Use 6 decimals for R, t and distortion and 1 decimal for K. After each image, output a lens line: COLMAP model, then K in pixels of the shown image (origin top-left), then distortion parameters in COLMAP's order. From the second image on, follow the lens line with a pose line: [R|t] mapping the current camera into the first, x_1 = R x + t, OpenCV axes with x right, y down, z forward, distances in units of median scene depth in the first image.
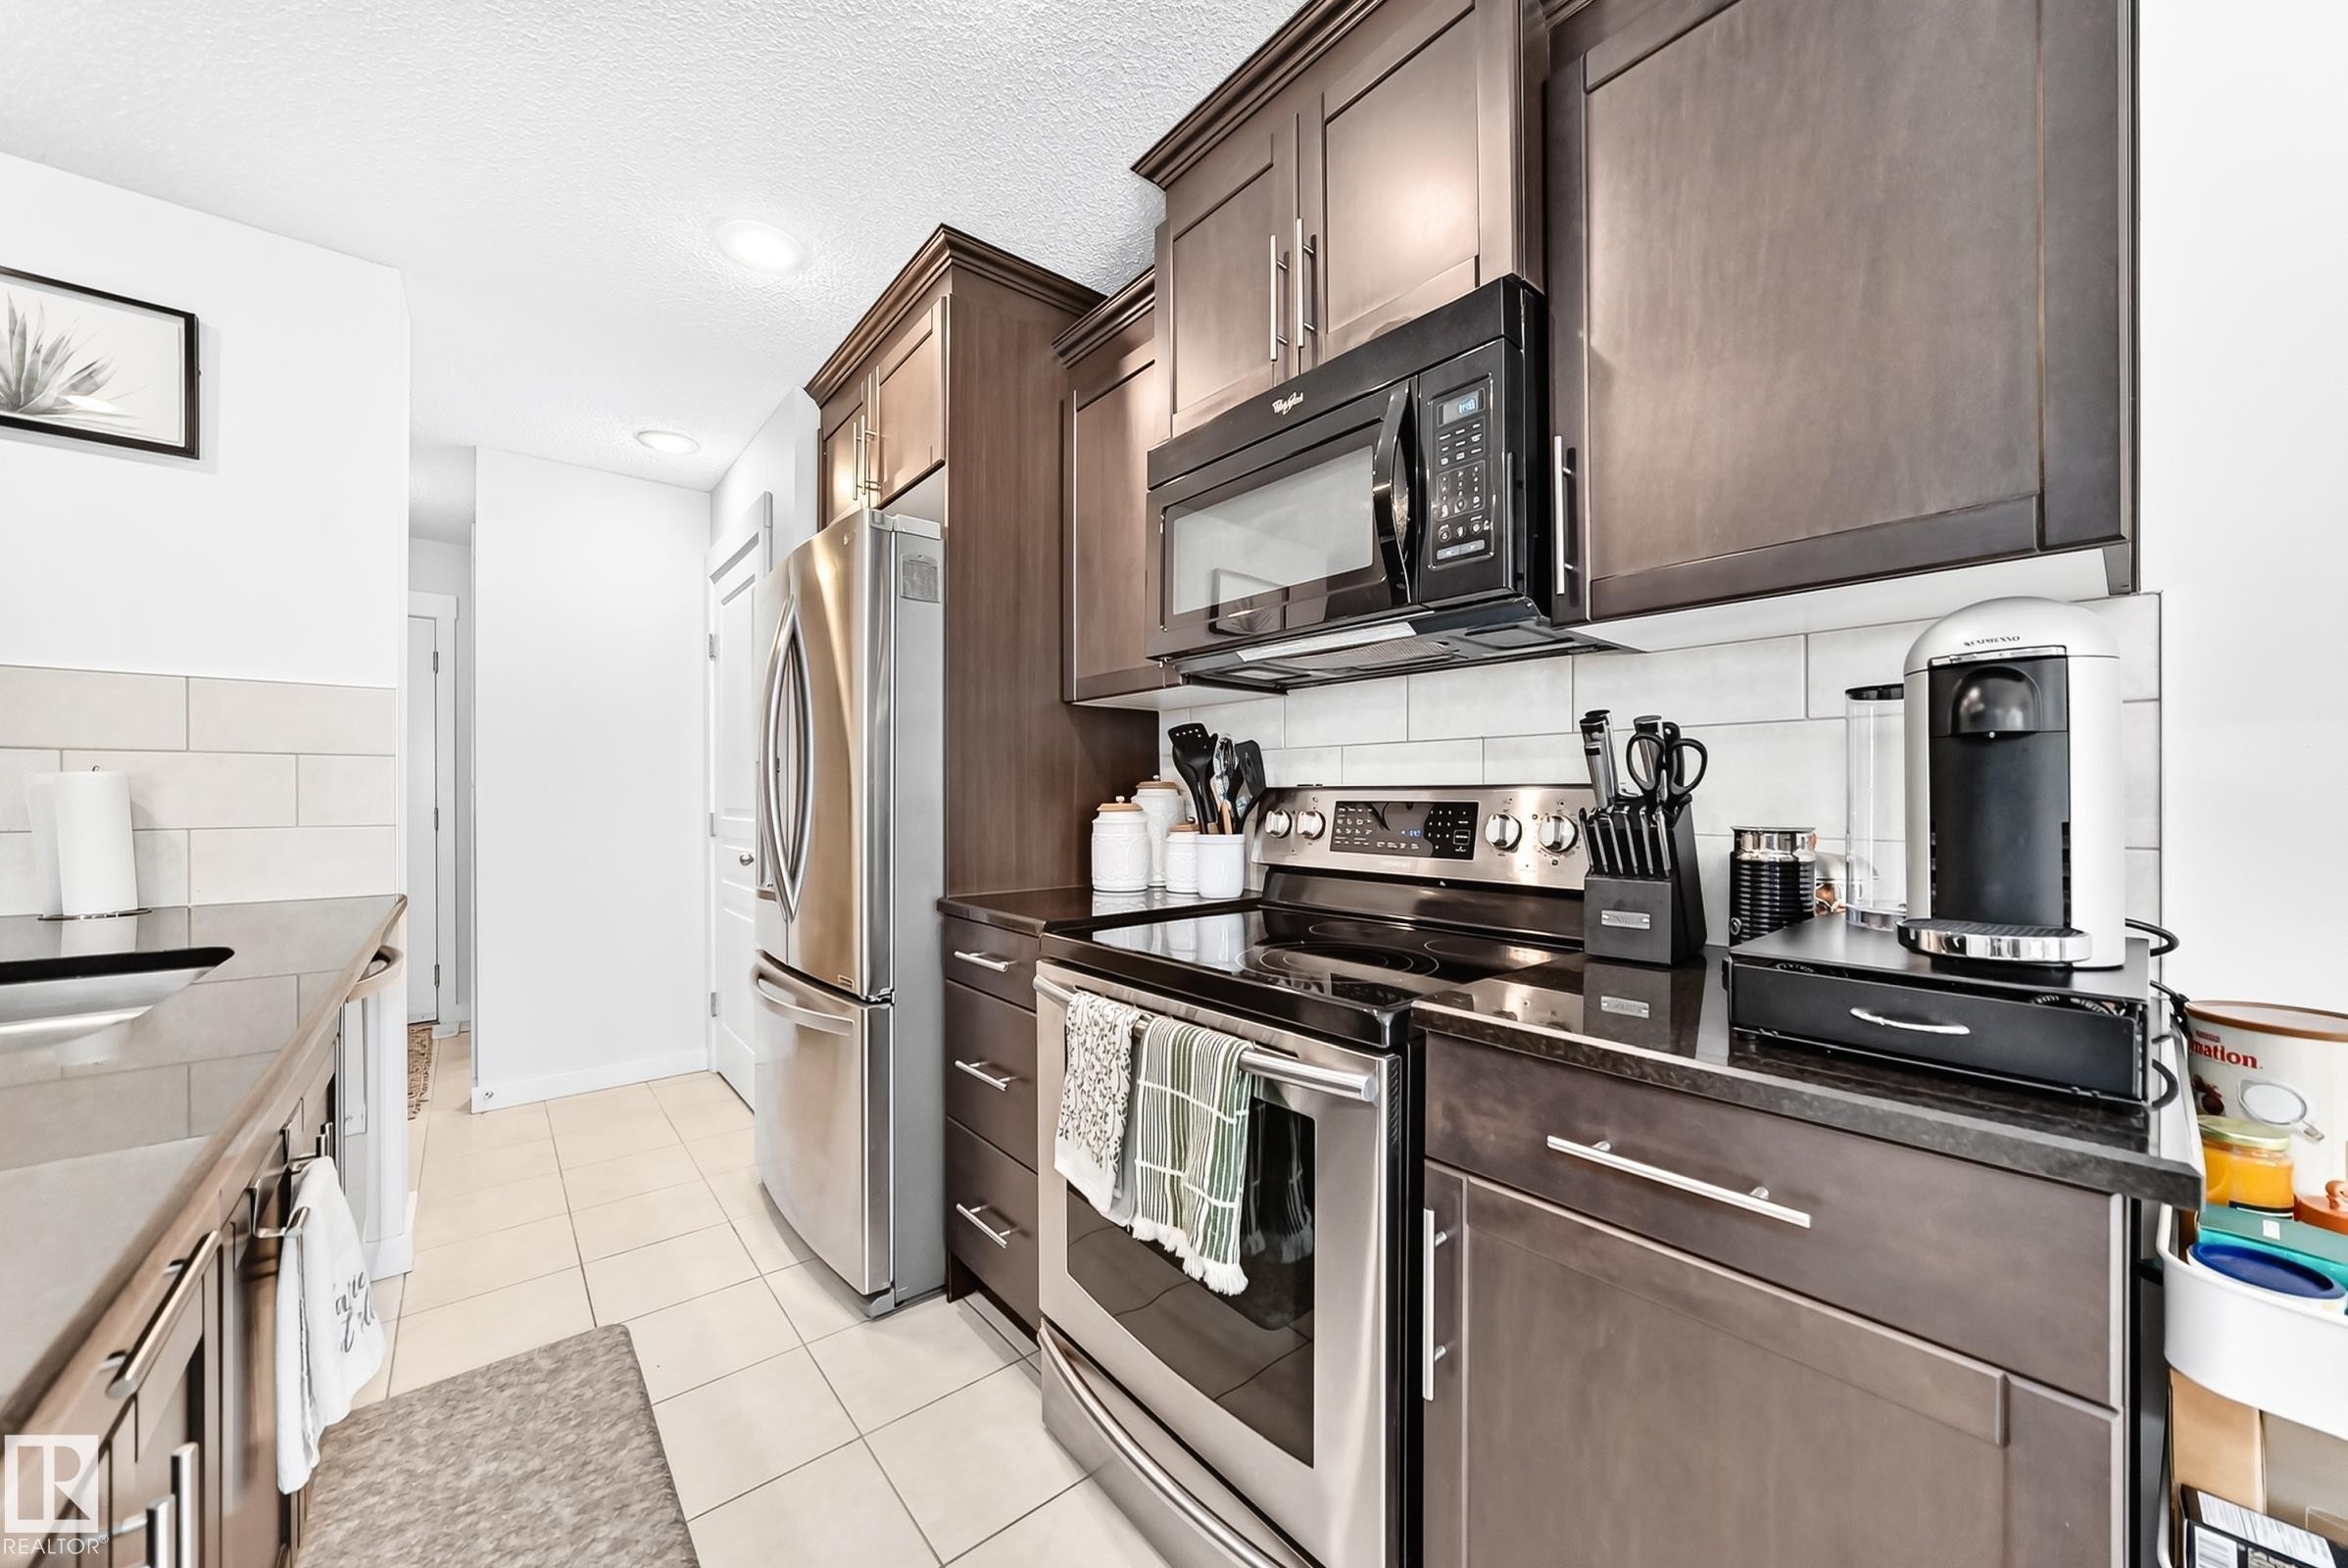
lens RADIAL K [[843.5, 0, 1154.2], [0, 843.5, 795.1], [0, 0, 1]] dist [-0.014313, 0.004393]
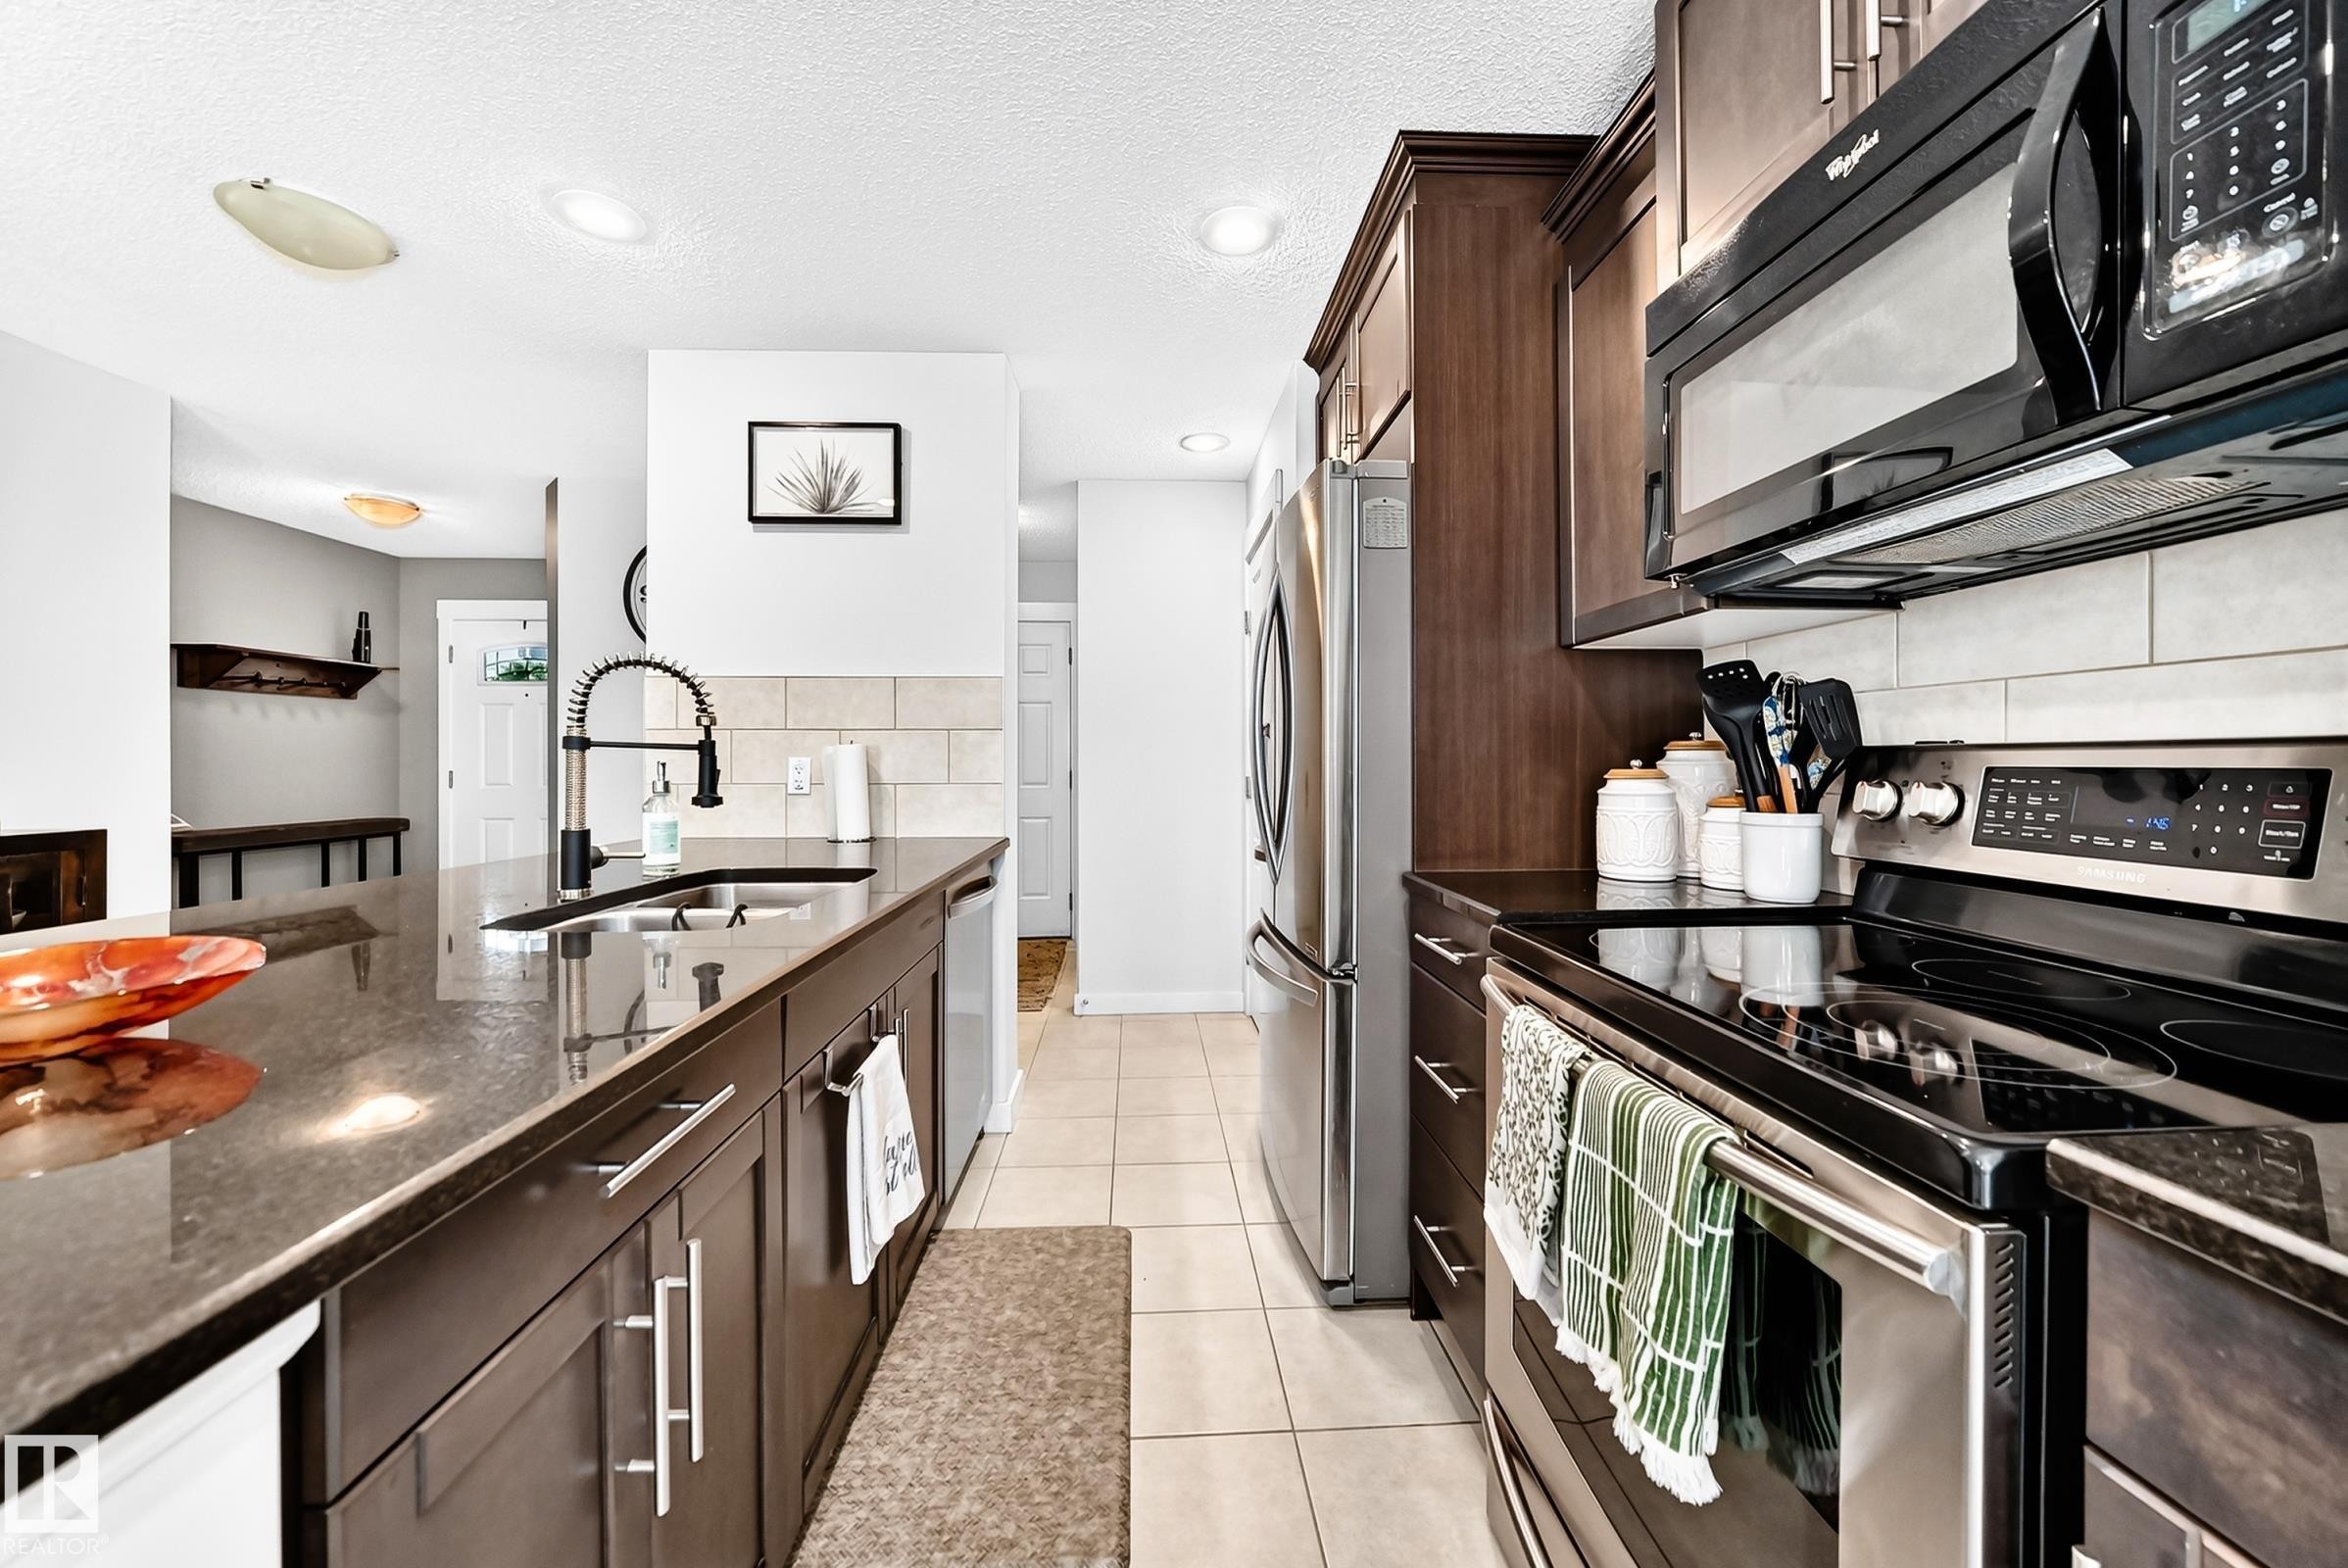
lens RADIAL K [[843.5, 0, 1175.3], [0, 843.5, 761.3], [0, 0, 1]] dist [-0.014313, 0.004393]
pose [[0.803100, -0.000806, -0.595843, 0.098807], [0.001326, 0.999999, 0.000435, 0.001864], [0.595842, -0.001139, 0.803101, 0.135457]]
